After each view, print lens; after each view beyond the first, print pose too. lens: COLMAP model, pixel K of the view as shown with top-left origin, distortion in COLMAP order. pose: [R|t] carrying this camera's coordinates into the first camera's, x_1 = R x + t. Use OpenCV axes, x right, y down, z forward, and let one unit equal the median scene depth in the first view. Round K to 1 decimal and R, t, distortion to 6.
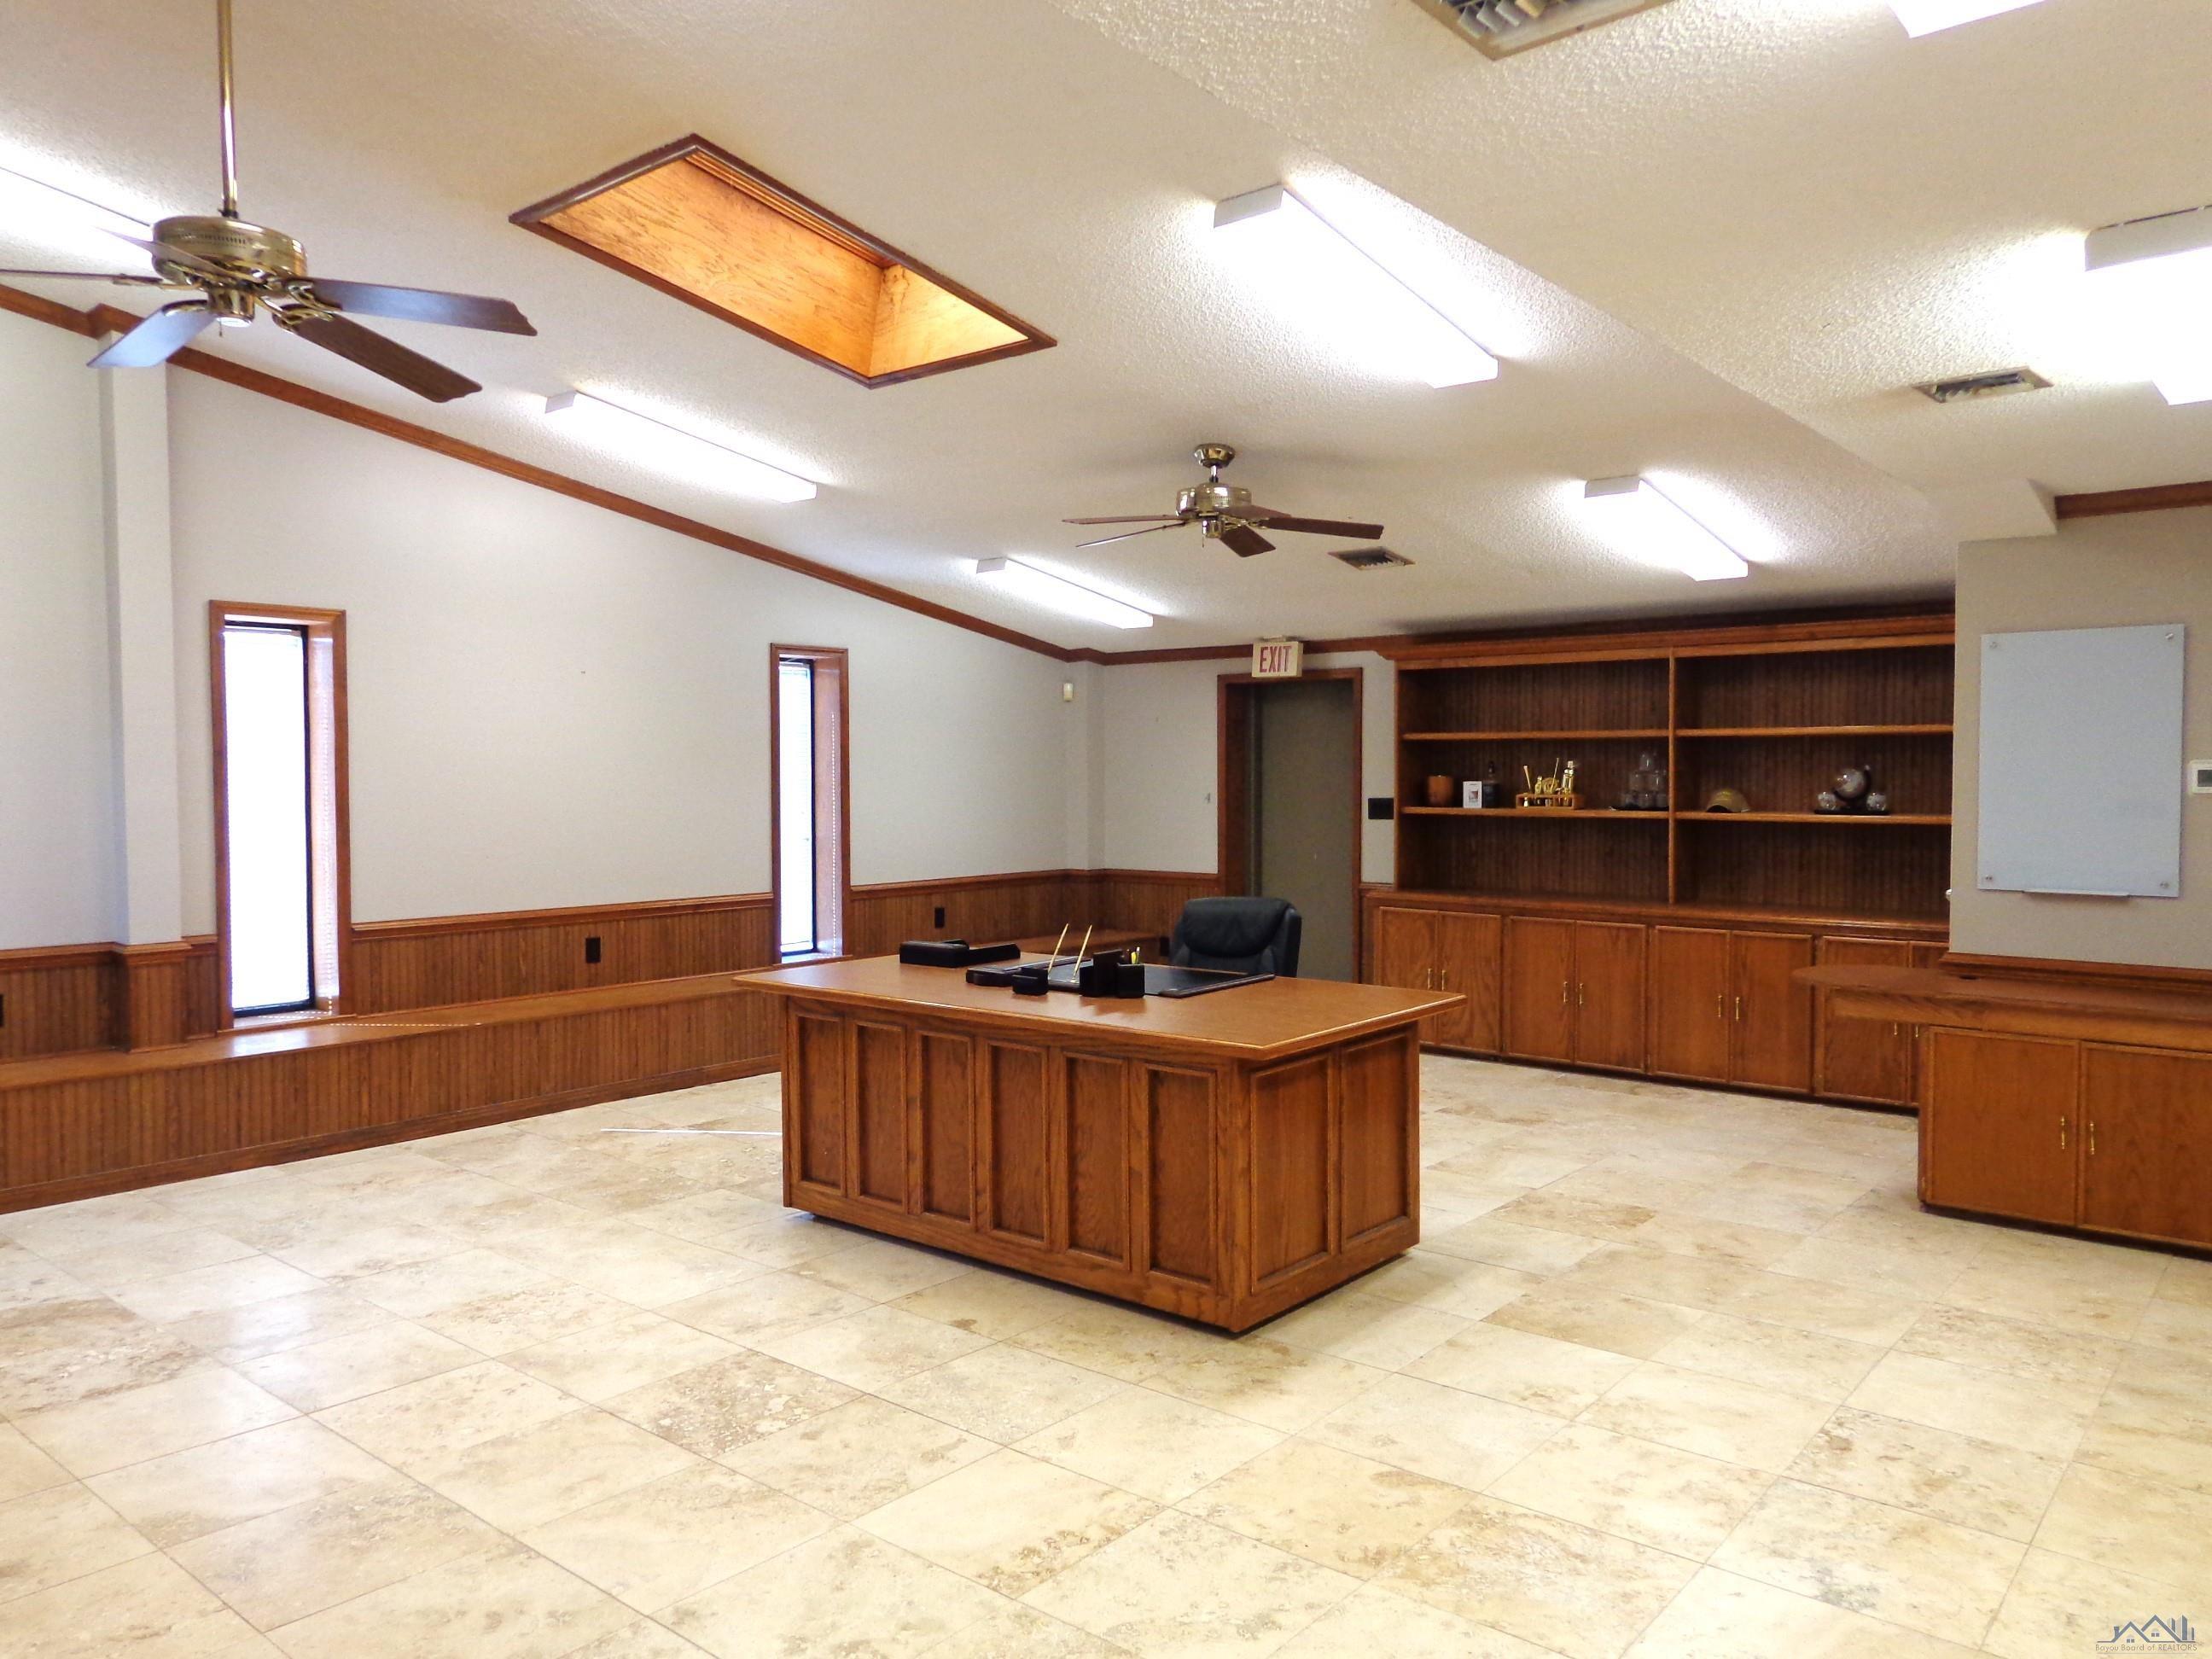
lens RADIAL K [[1555.9, 0, 1100.6], [0, 1555.9, 819.0], [0, 0, 1]] dist [0.005948, 0.000245]
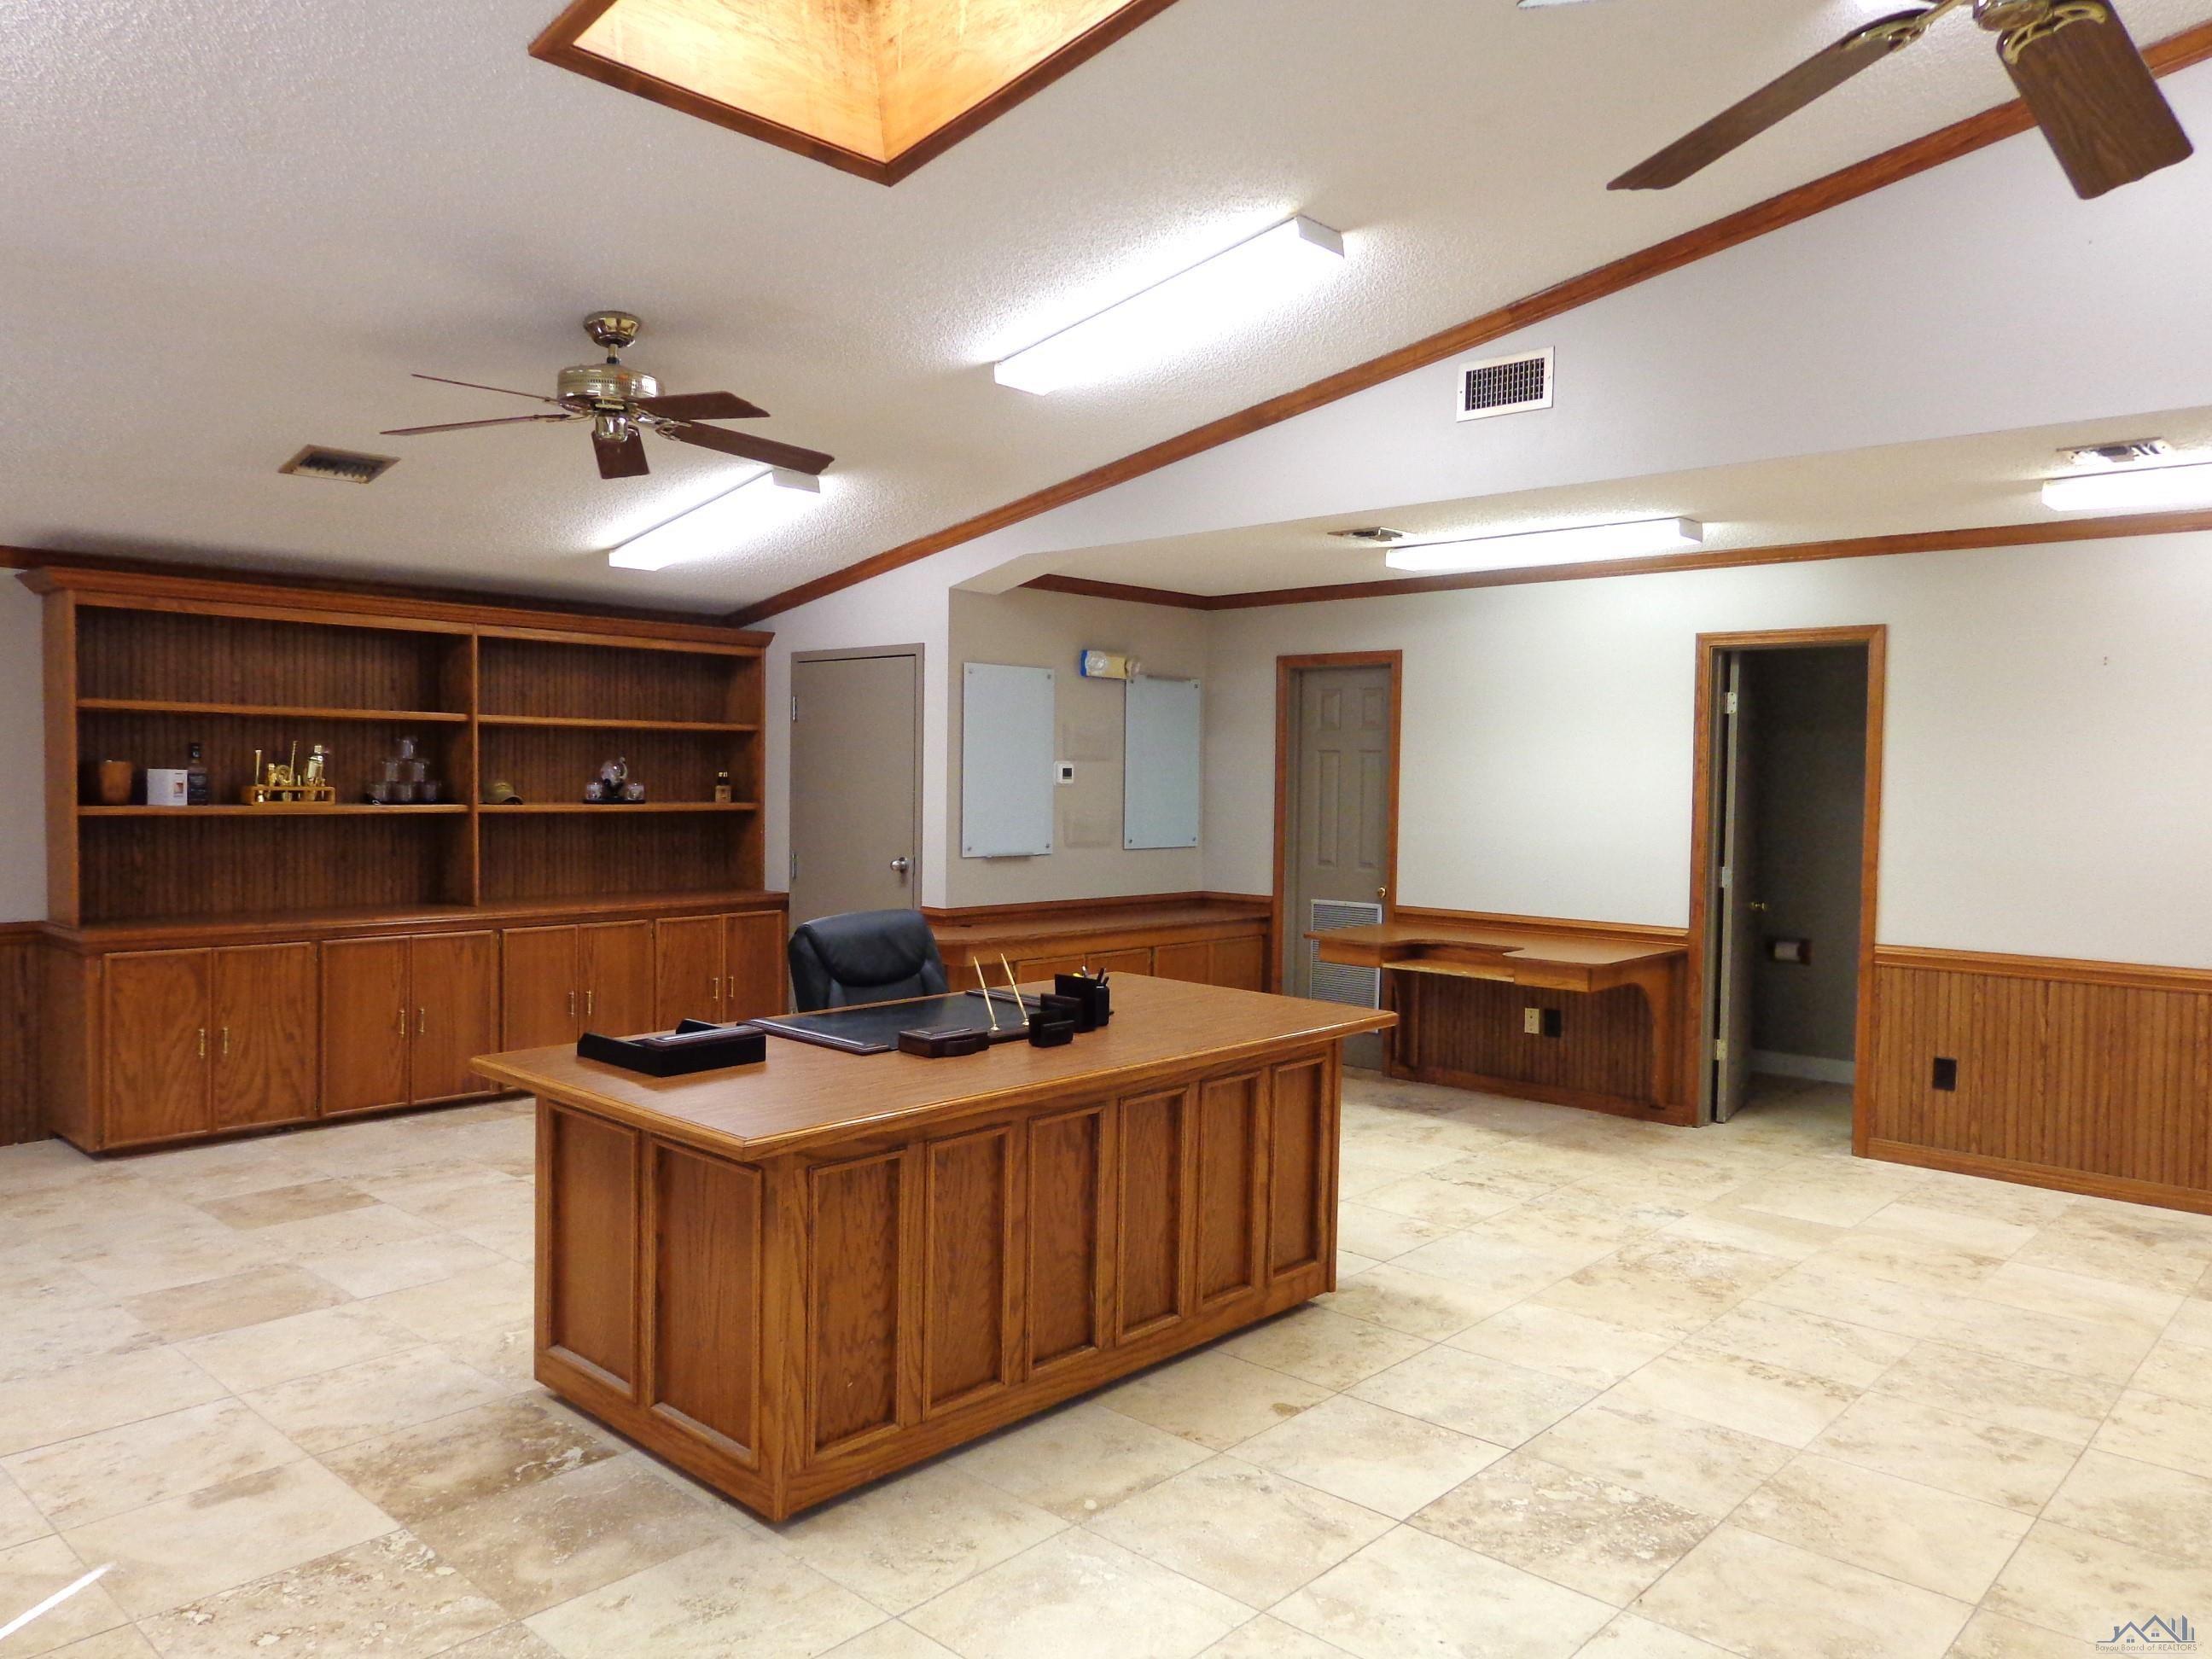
lens RADIAL K [[1555.9, 0, 1100.4], [0, 1555.9, 838.7], [0, 0, 1]] dist [0.005948, 0.000245]
pose [[0.045247, -0.040565, 0.998152, -0.939902], [0.015542, 0.999083, 0.039898, -0.027604], [-0.998855, 0.013708, 0.045836, 1.058714]]
